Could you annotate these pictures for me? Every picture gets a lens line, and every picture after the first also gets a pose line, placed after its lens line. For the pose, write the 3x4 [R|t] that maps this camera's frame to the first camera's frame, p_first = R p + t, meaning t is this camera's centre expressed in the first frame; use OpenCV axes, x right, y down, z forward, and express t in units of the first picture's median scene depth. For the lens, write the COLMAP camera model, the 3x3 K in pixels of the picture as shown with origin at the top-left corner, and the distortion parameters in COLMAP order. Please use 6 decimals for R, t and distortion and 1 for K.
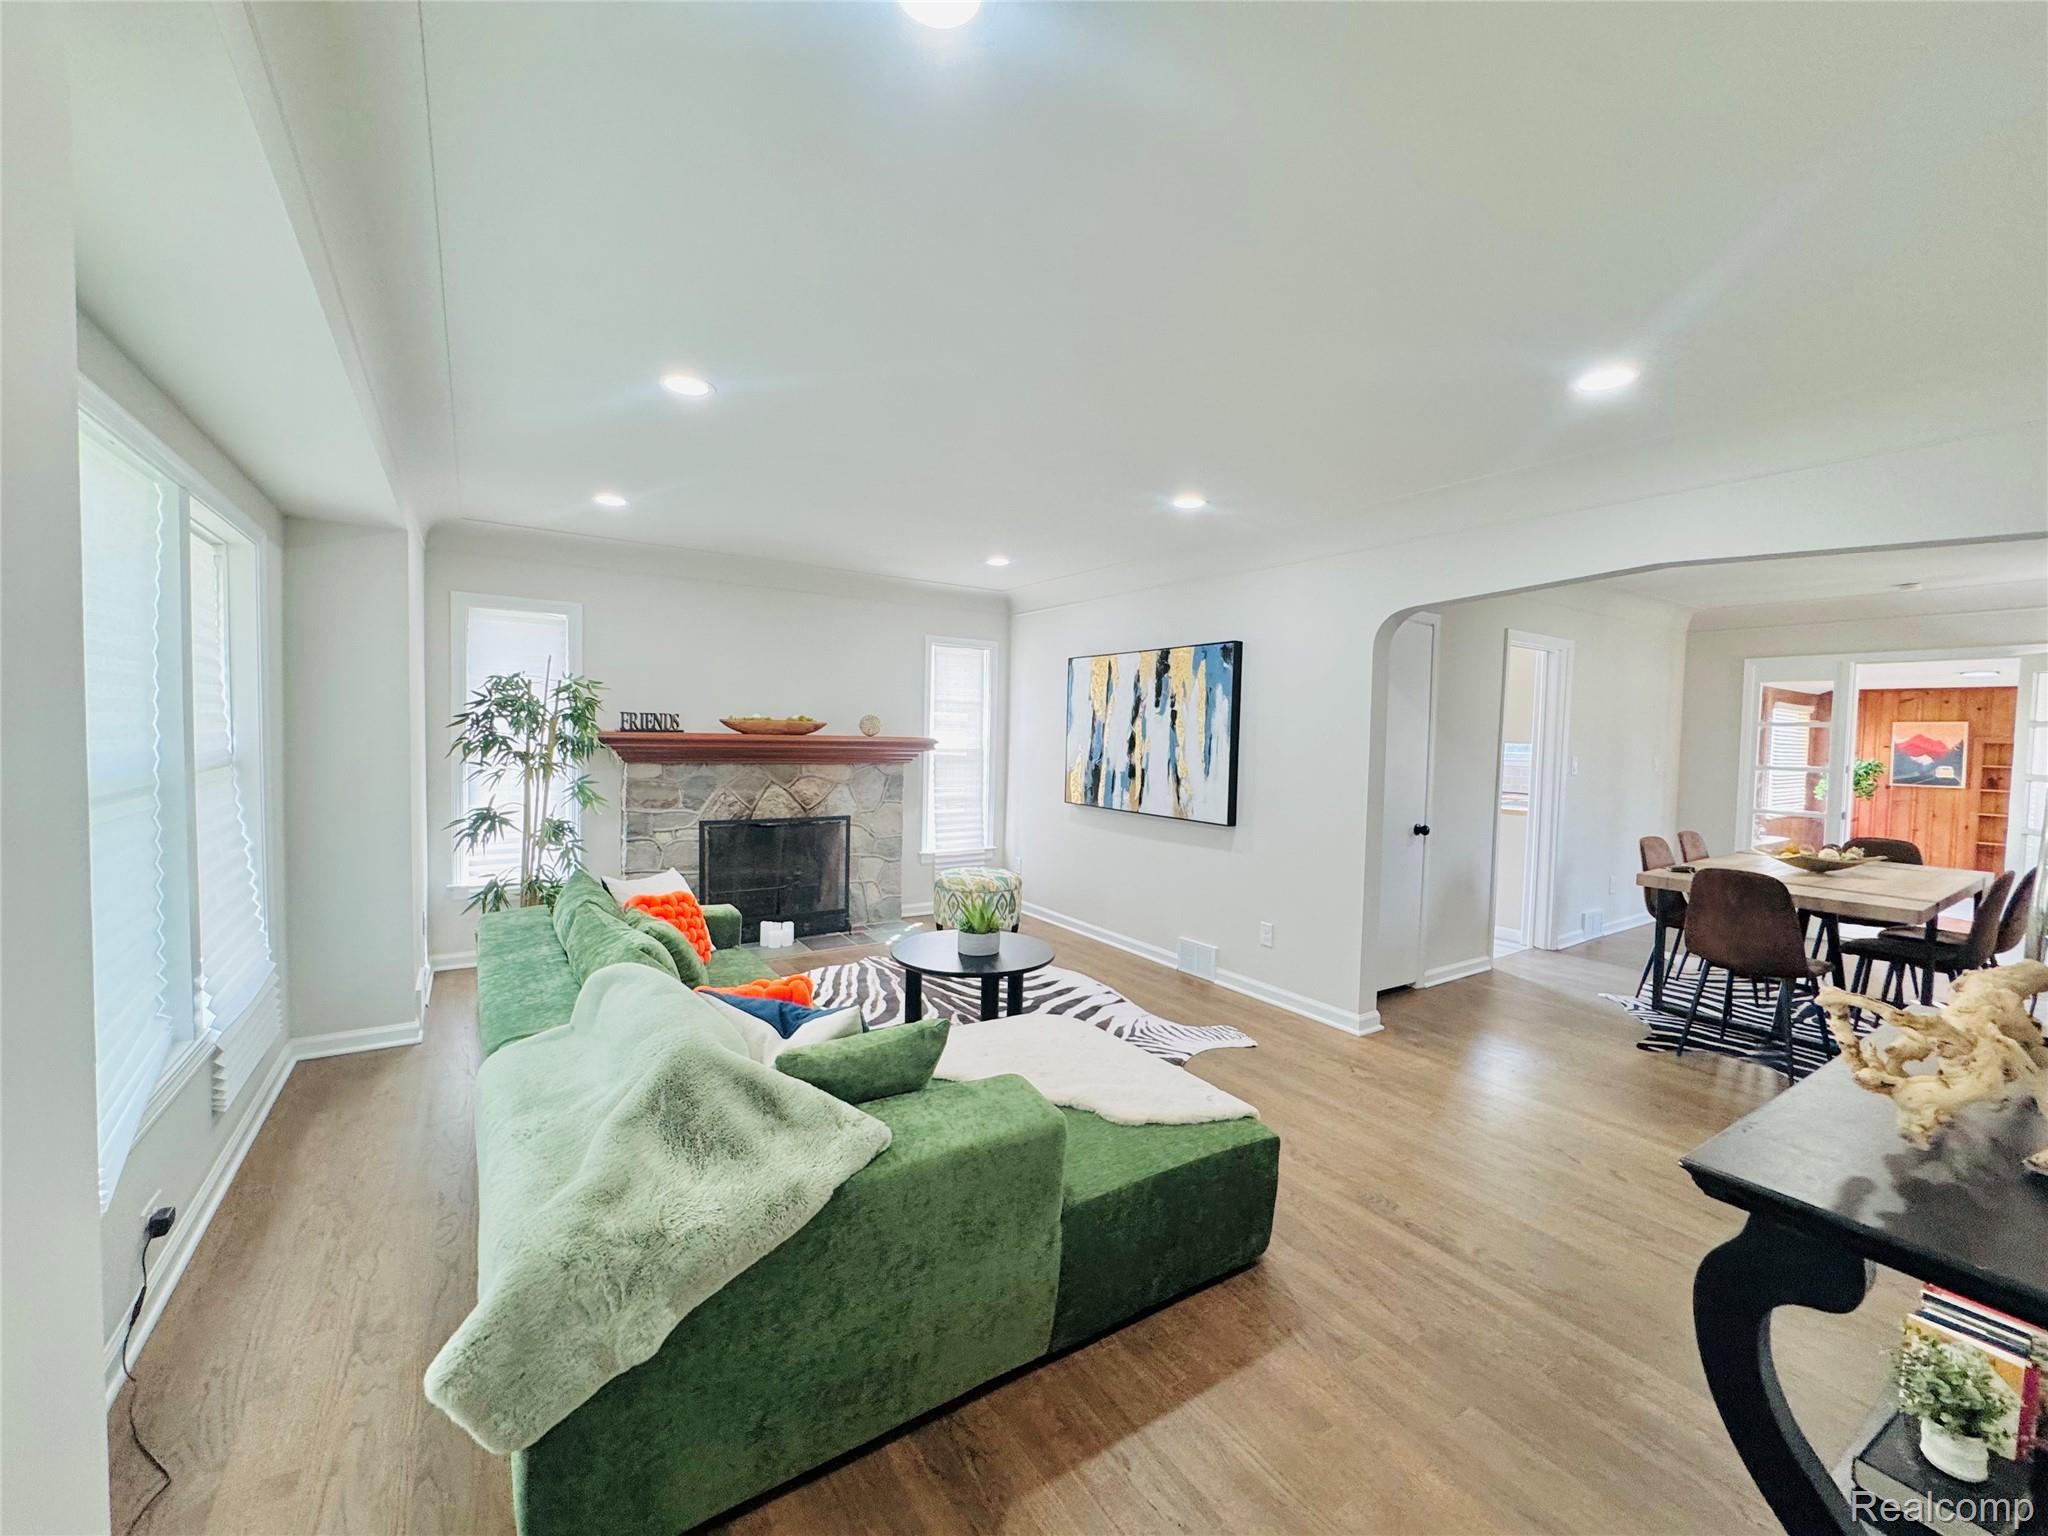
lens RADIAL K [[817.3, 0, 1015.6], [0, 817.3, 772.0], [0, 0, 1]] dist [-0.006303, 0.000927]
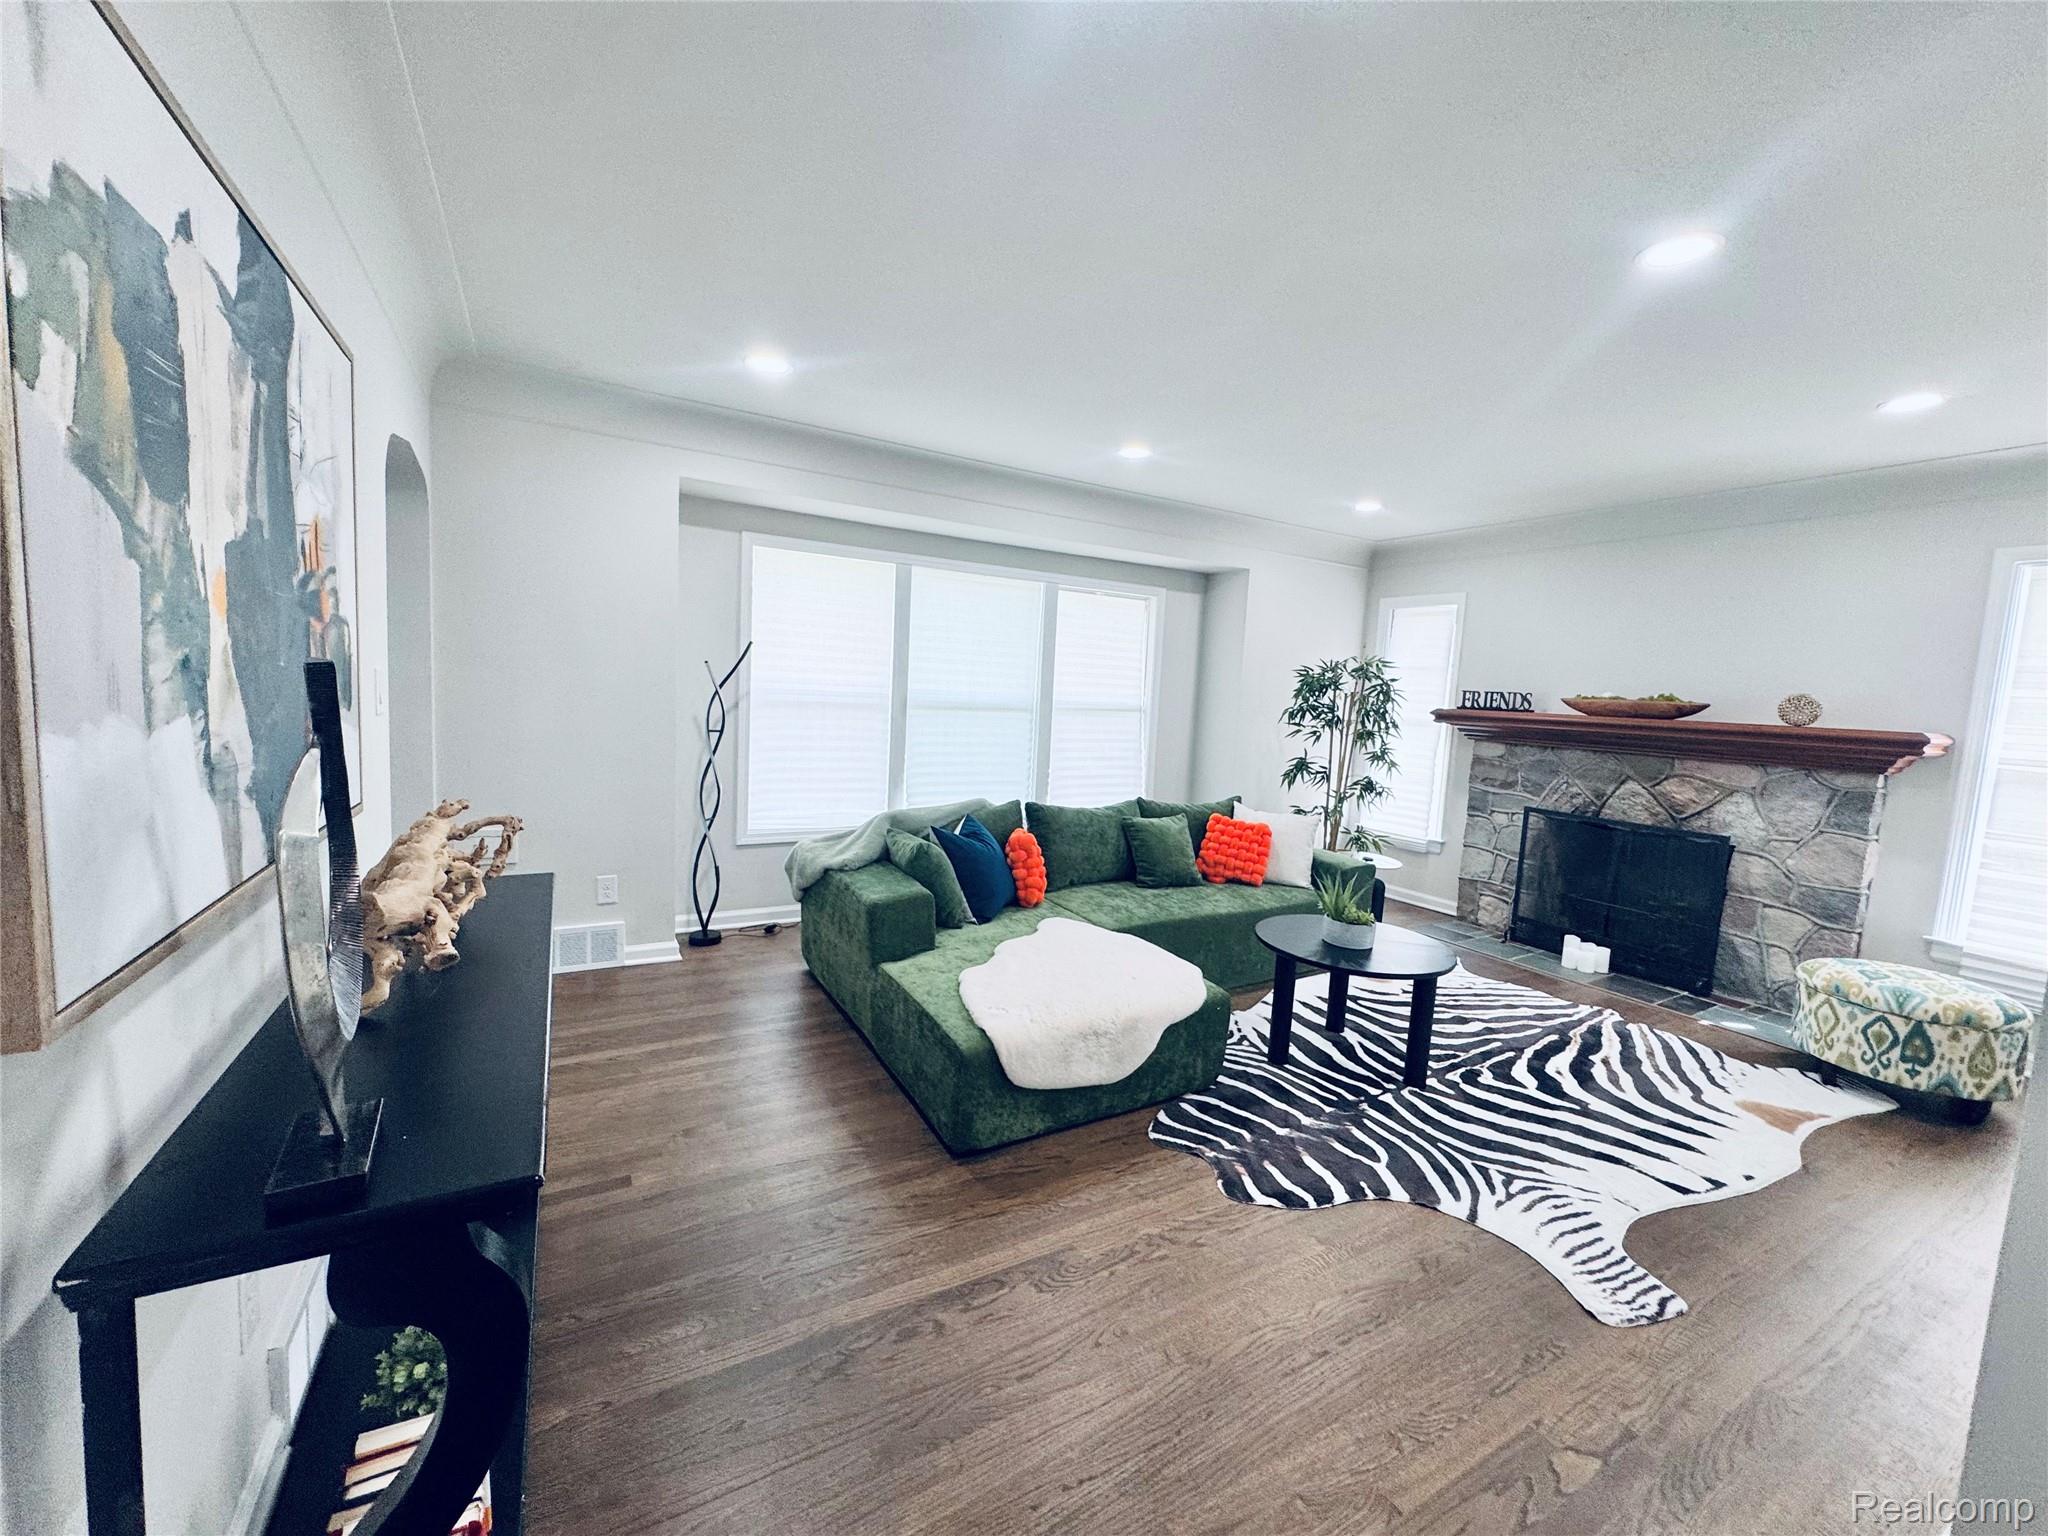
lens RADIAL K [[817.3, 0, 1027.5], [0, 817.3, 771.0], [0, 0, 1]] dist [-0.006303, 0.000927]
pose [[-0.055156, 0.075738, -0.995601, 0.532603], [-0.099058, 0.991785, 0.080936, 0.000264], [0.993552, 0.103086, -0.047201, 0.439305]]
